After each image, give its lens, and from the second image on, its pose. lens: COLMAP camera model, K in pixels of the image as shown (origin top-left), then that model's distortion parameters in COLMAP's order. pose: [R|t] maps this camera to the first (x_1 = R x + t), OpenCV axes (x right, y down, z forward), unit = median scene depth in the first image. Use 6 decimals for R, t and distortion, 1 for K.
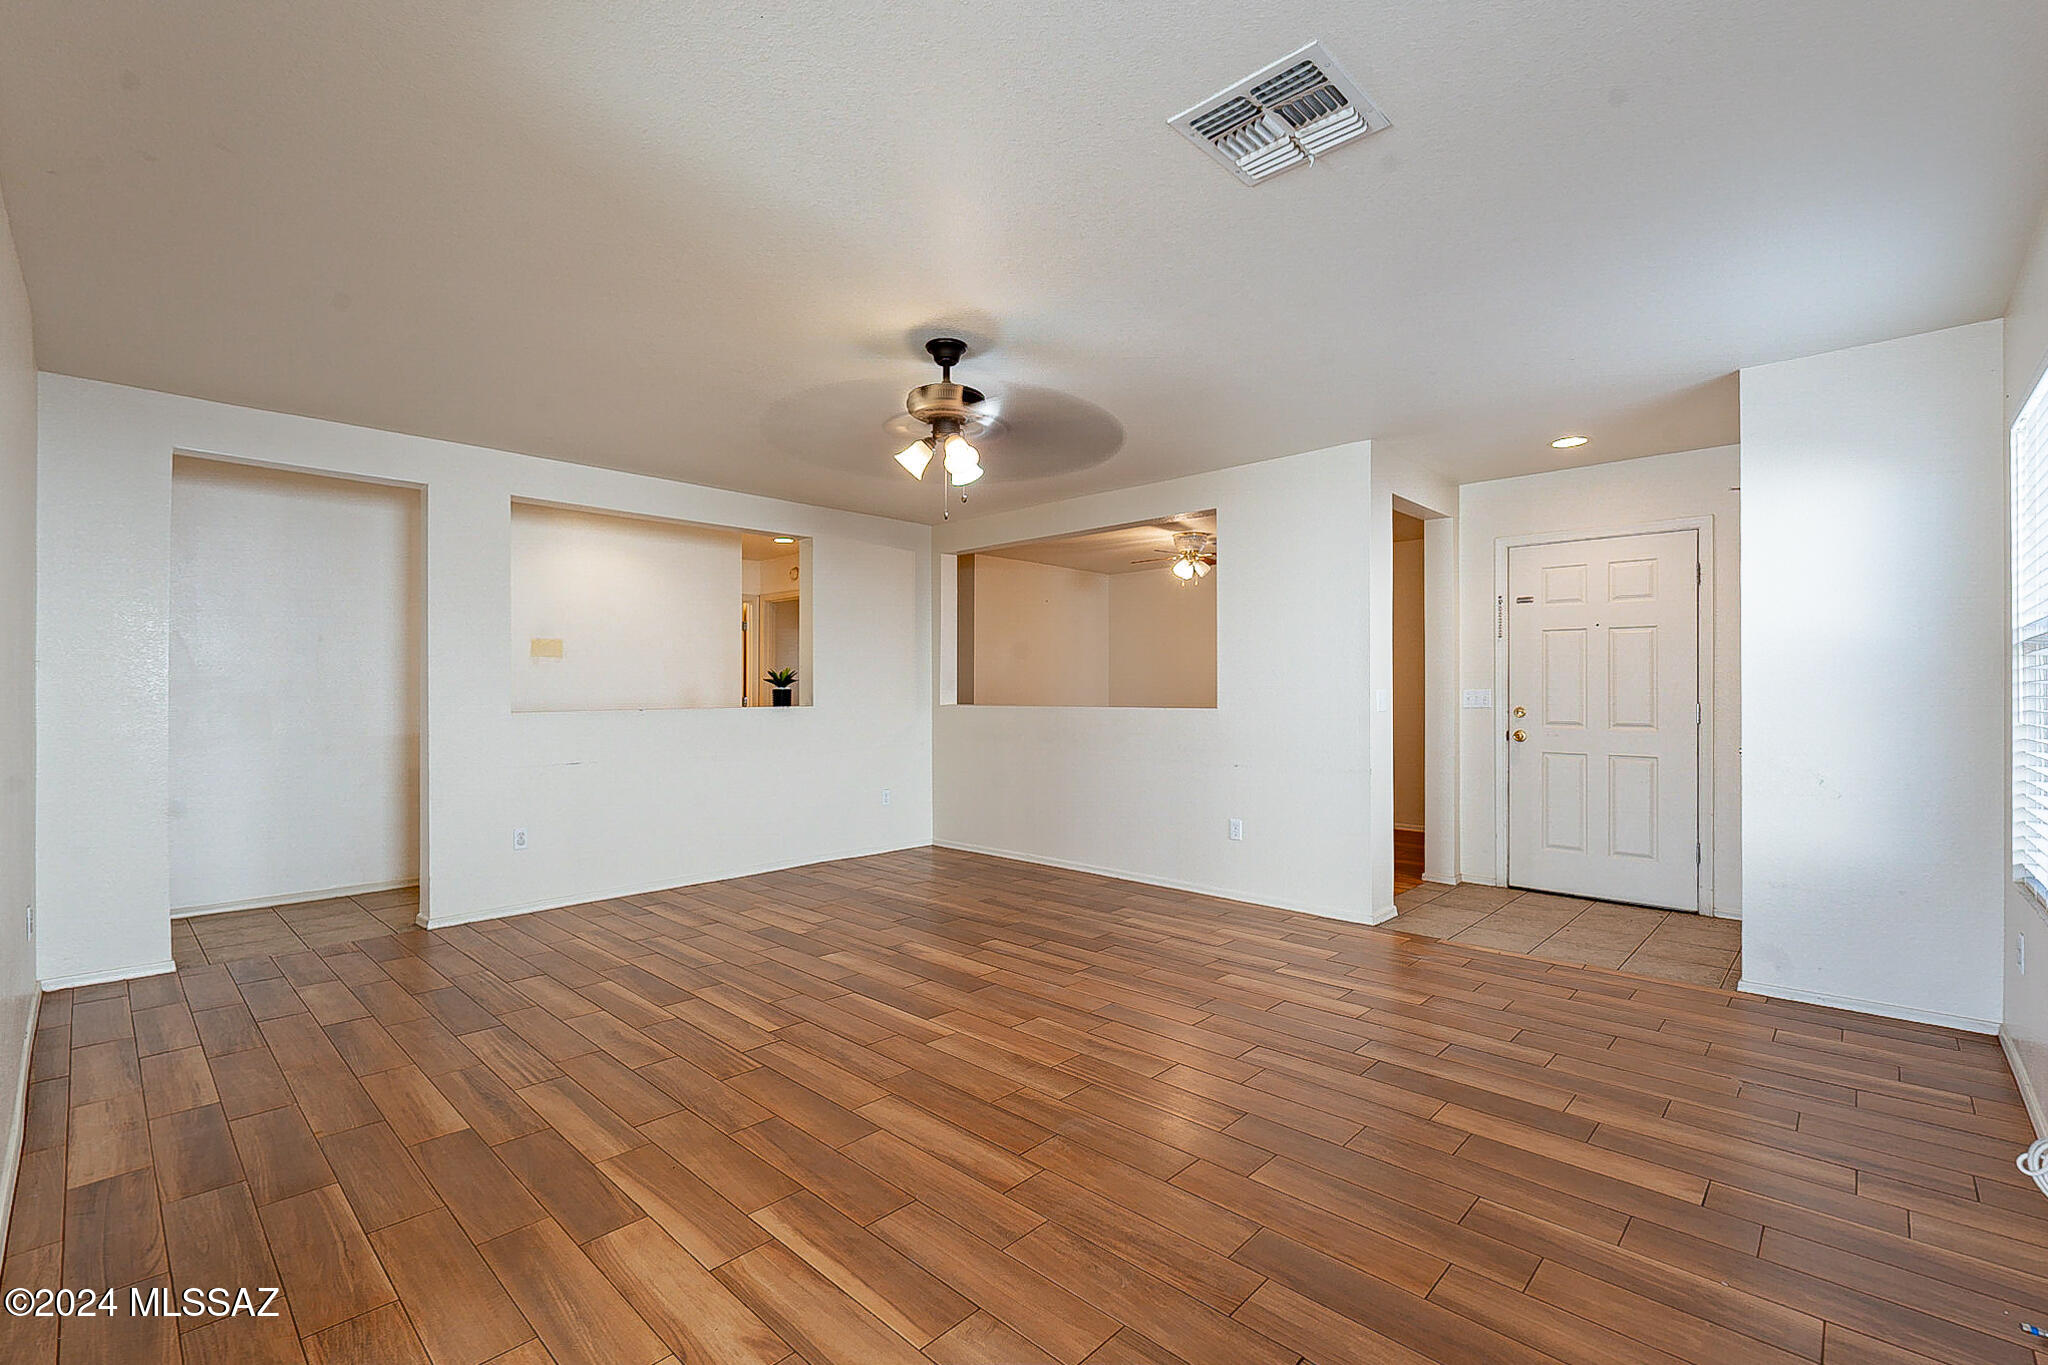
lens RADIAL K [[896.6, 0, 1026.2], [0, 896.6, 689.1], [0, 0, 1]] dist [-0.002254, 0.000718]
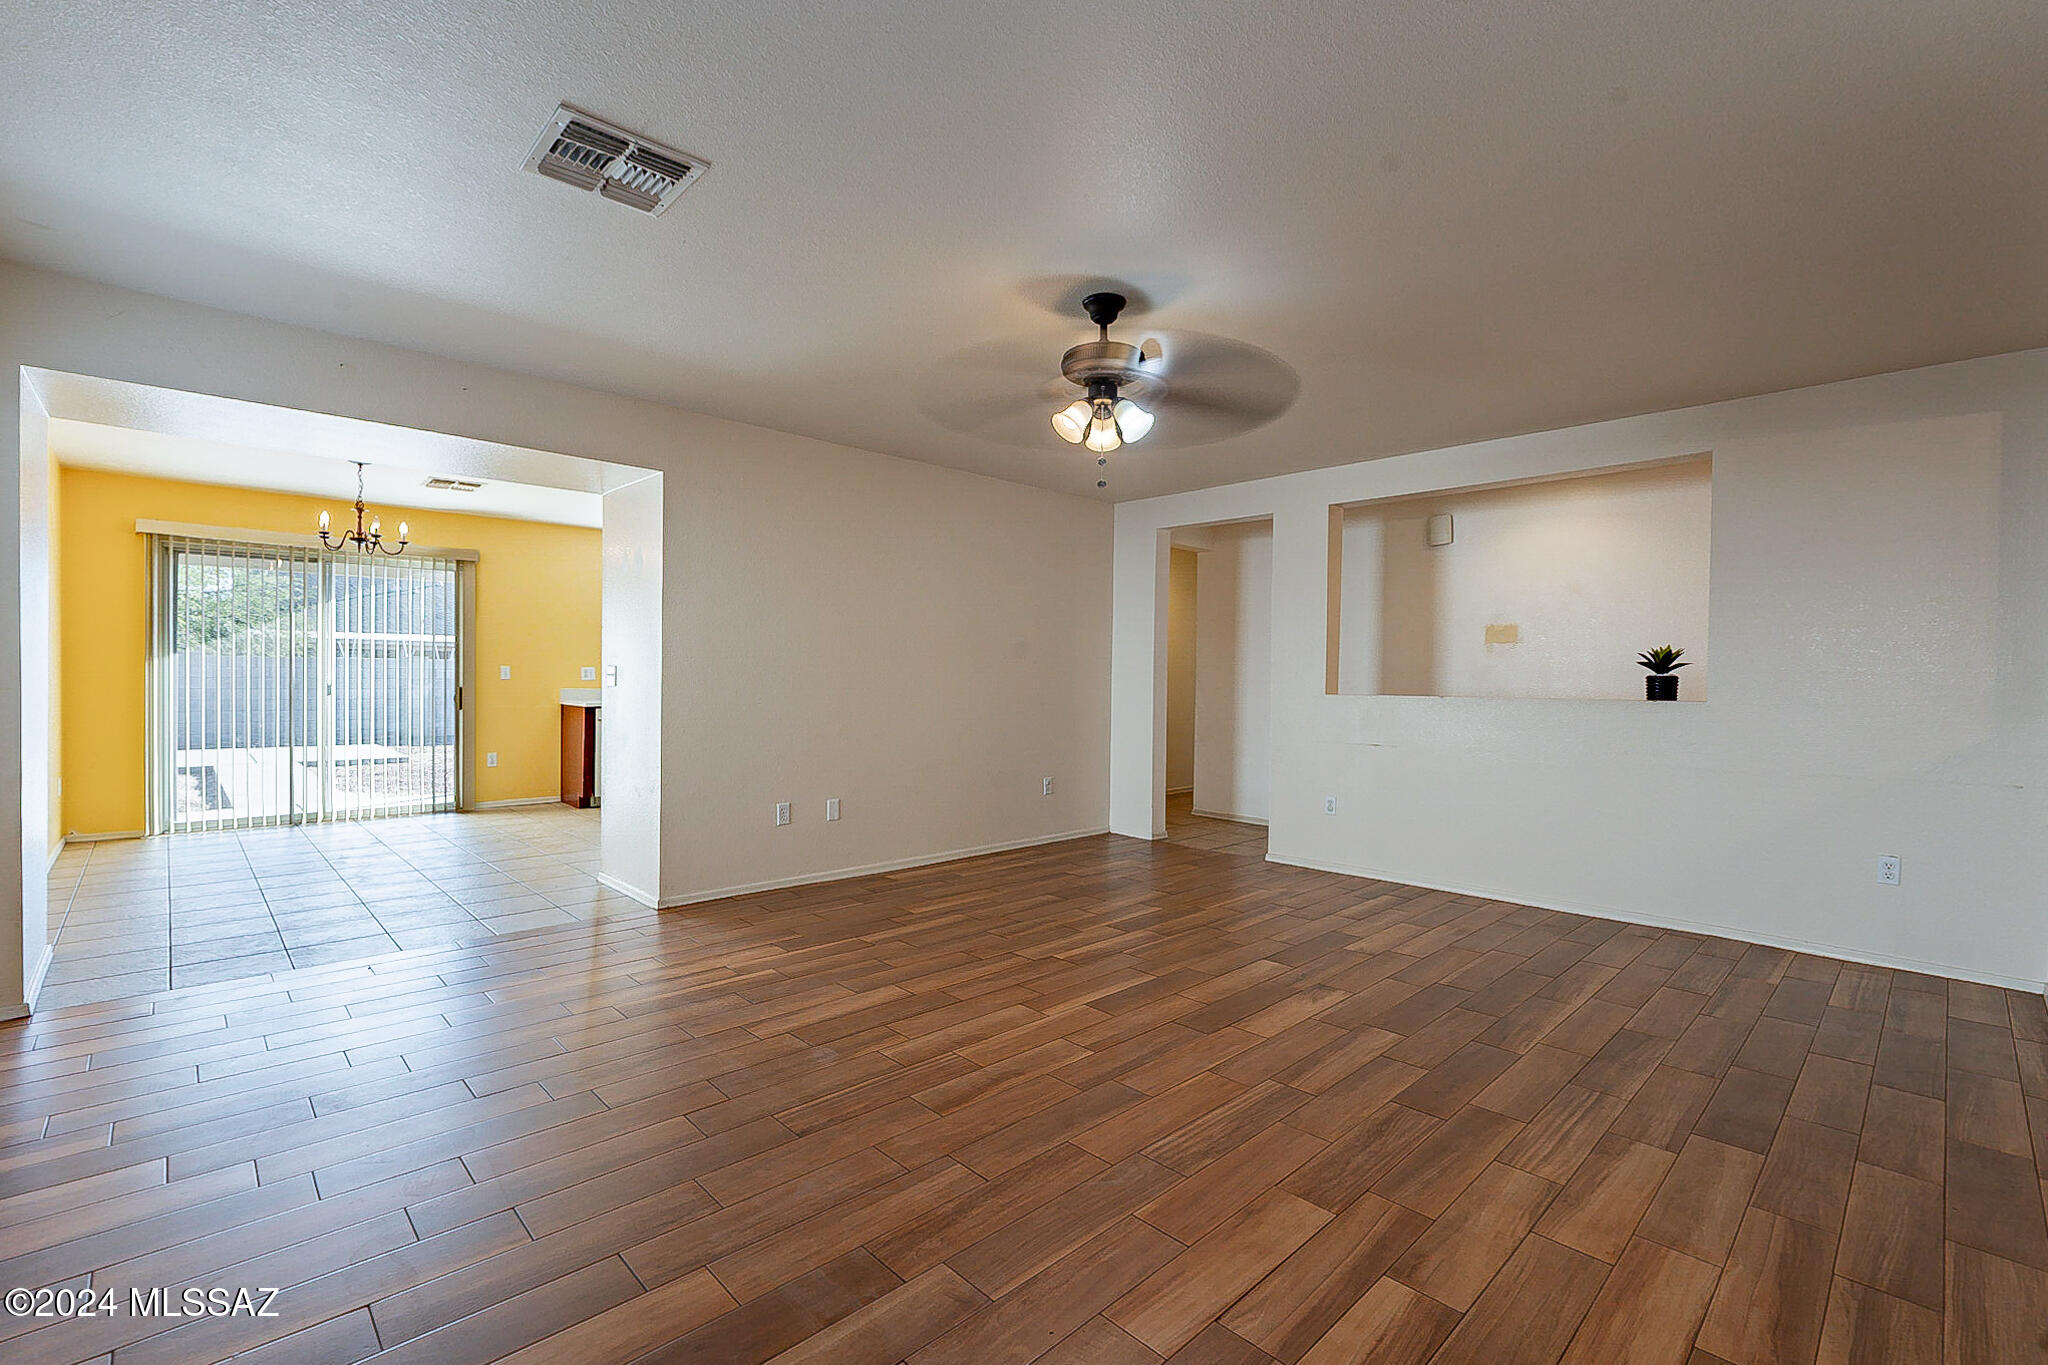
lens RADIAL K [[896.6, 0, 1022.4], [0, 896.6, 690.9], [0, 0, 1]] dist [-0.002254, 0.000718]
pose [[-0.045642, 0.014986, -0.998845, 0.825018], [-0.010440, 0.999826, 0.015478, 0.010906], [0.998903, 0.011134, -0.045477, 0.926640]]
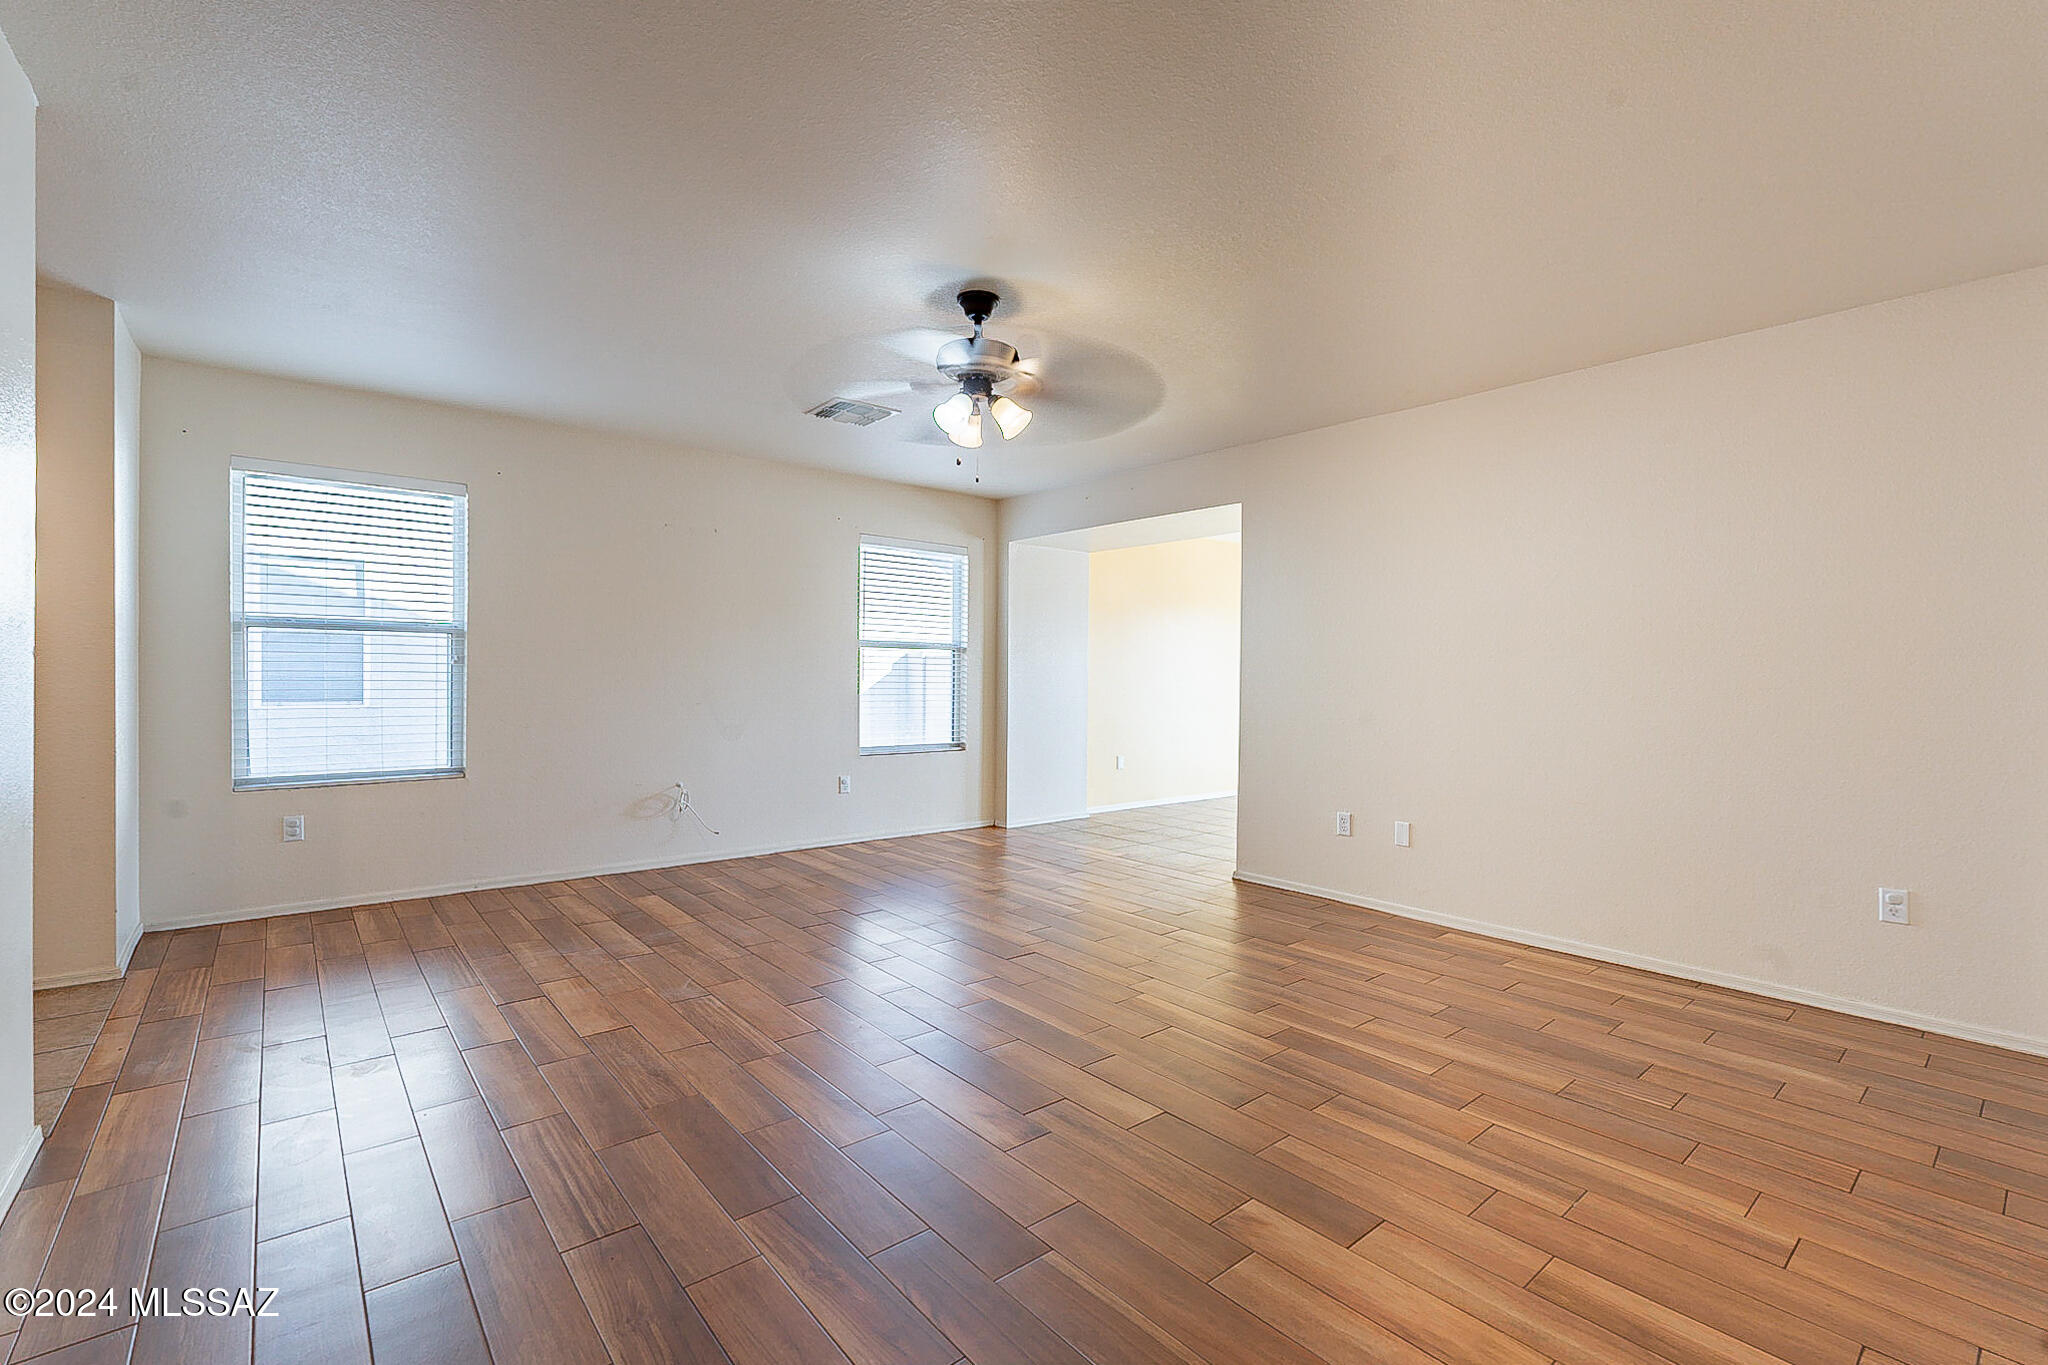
lens RADIAL K [[896.6, 0, 1030.3], [0, 896.6, 683.0], [0, 0, 1]] dist [-0.002254, 0.000718]
pose [[-0.993873, -0.012143, 0.109856, -0.243262], [-0.011464, 0.999911, 0.006807, 0.015998], [-0.109929, 0.005506, -0.993924, 1.872879]]
